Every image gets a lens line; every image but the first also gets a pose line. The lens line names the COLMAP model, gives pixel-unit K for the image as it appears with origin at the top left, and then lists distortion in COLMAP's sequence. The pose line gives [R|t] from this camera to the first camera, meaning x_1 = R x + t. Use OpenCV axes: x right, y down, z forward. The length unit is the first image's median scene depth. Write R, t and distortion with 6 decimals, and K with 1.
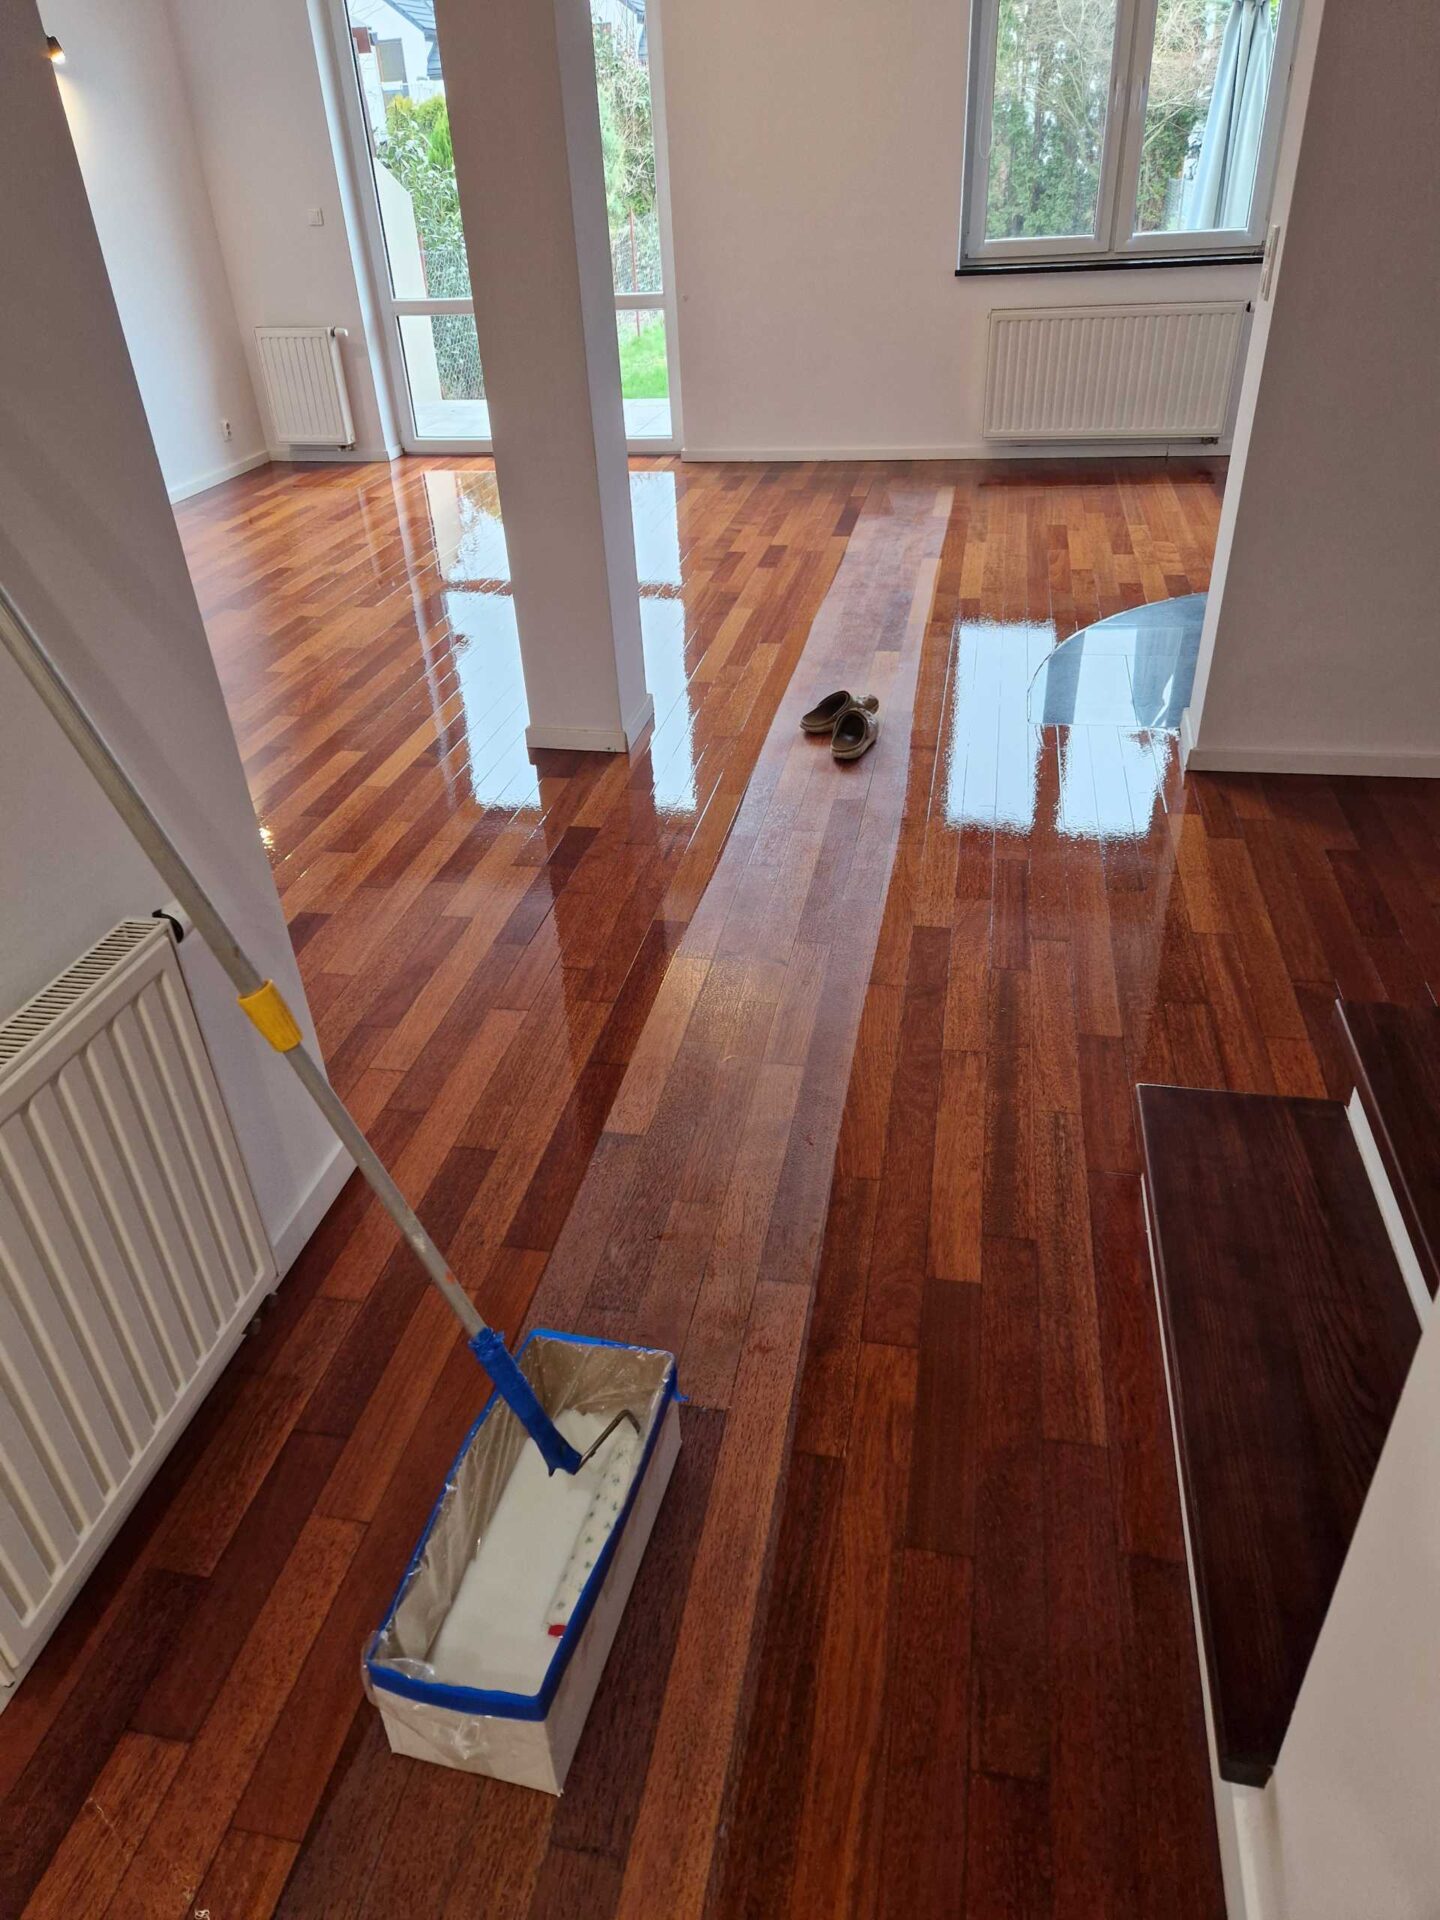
lens RADIAL K [[1289.2, 0, 698.0], [0, 1289.2, 955.2], [0, 0, 1]] dist [0.090948, -0.081827]
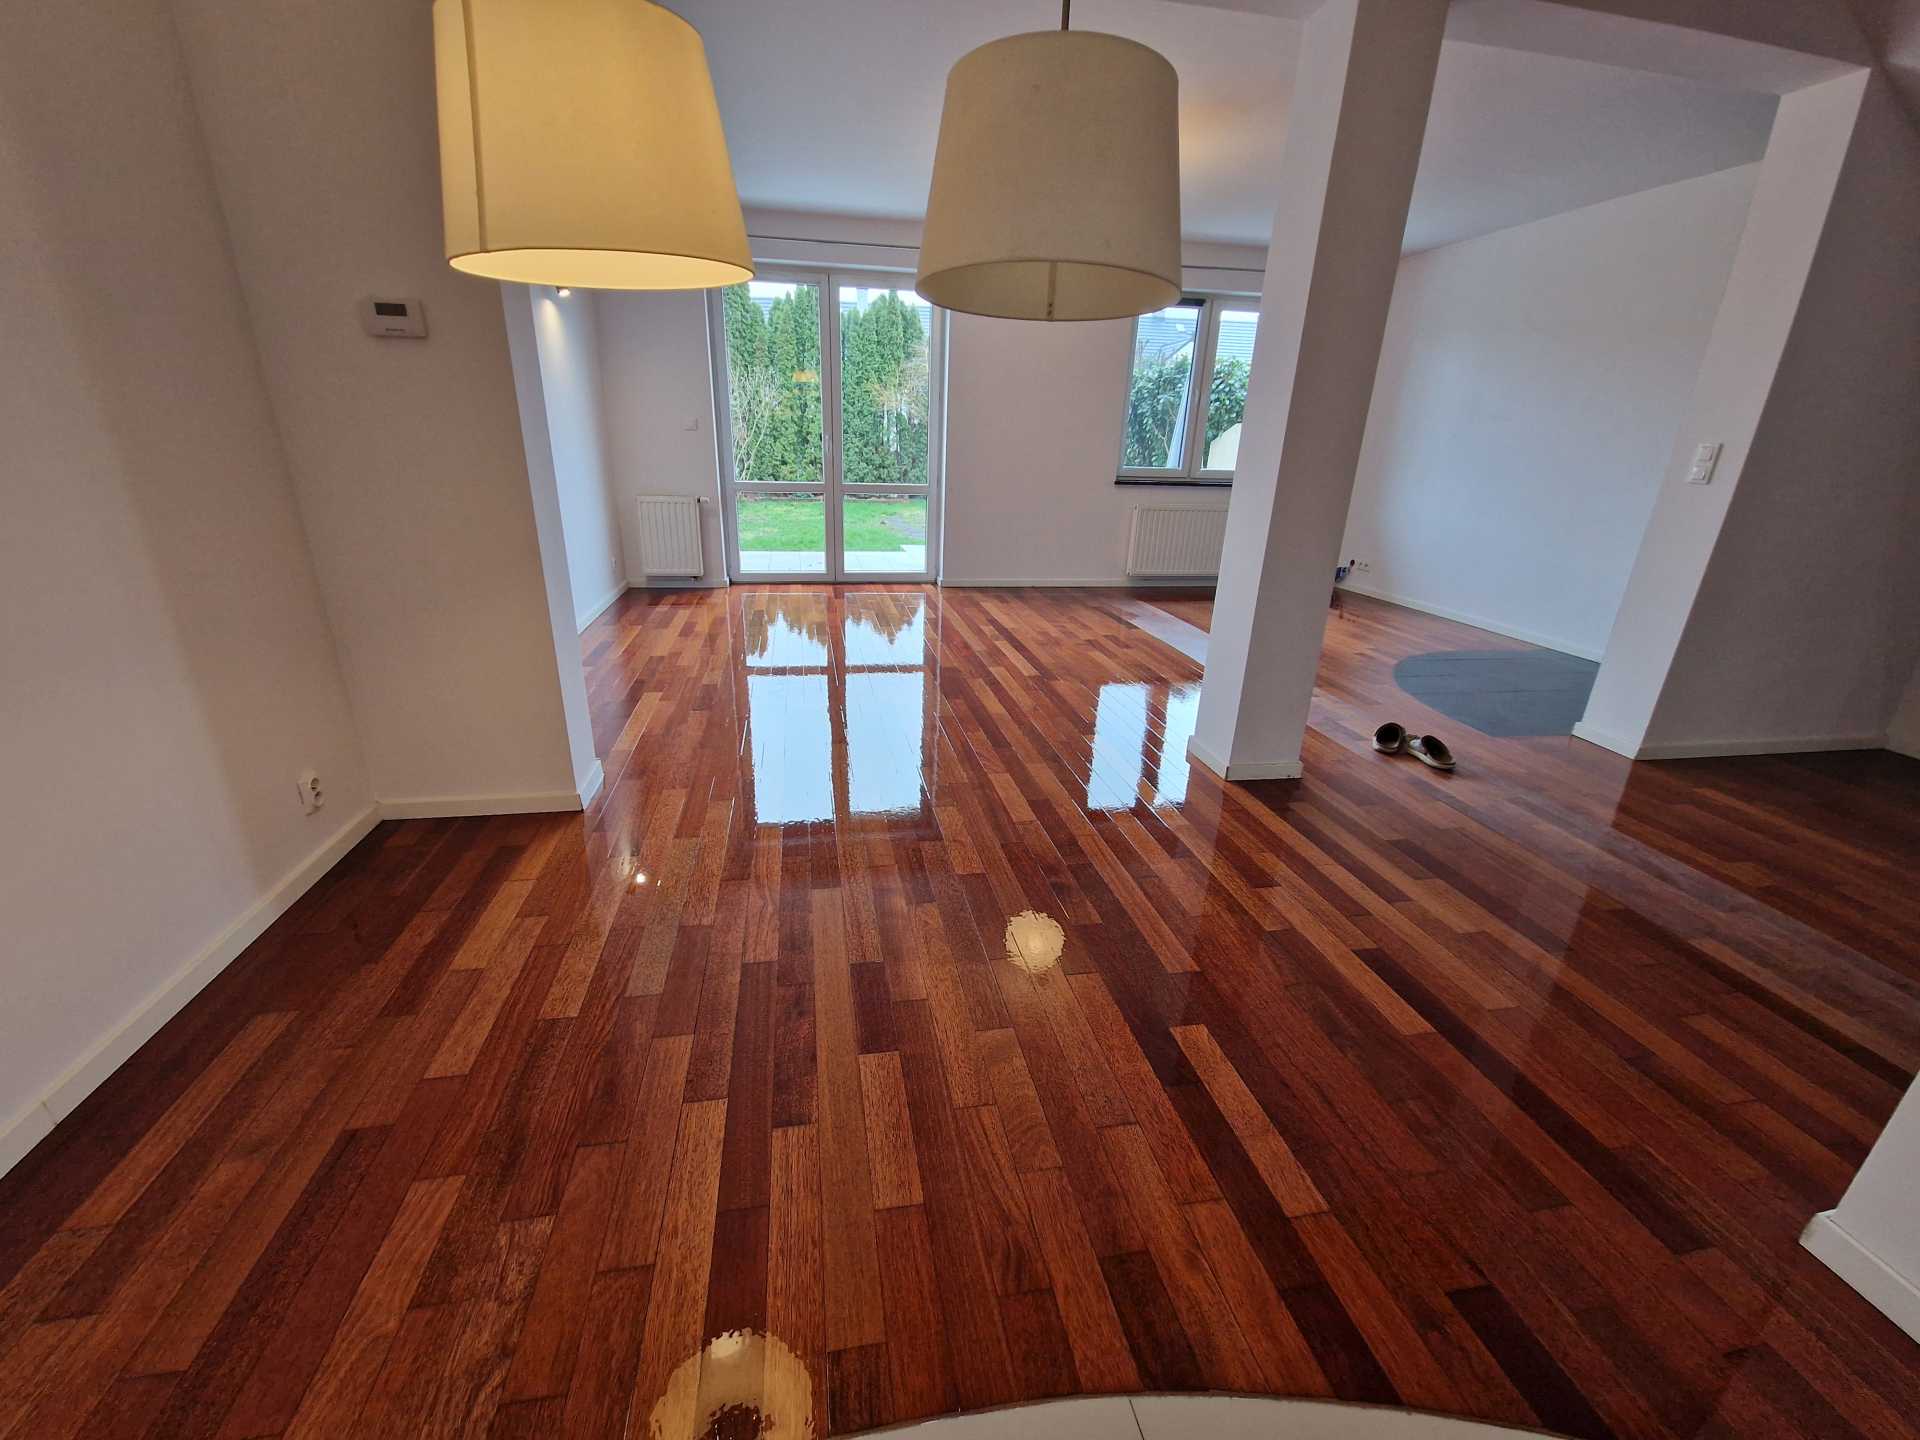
lens RADIAL K [[789.5, 0, 946.0], [0, 789.5, 721.4], [0, 0, 1]] dist [0.000007, 0.000173]
pose [[0.926120, -0.058591, 0.372651, -0.396100], [0.134865, 0.974000, -0.182030, -0.067882], [-0.352297, 0.218839, 0.909943, 0.226486]]
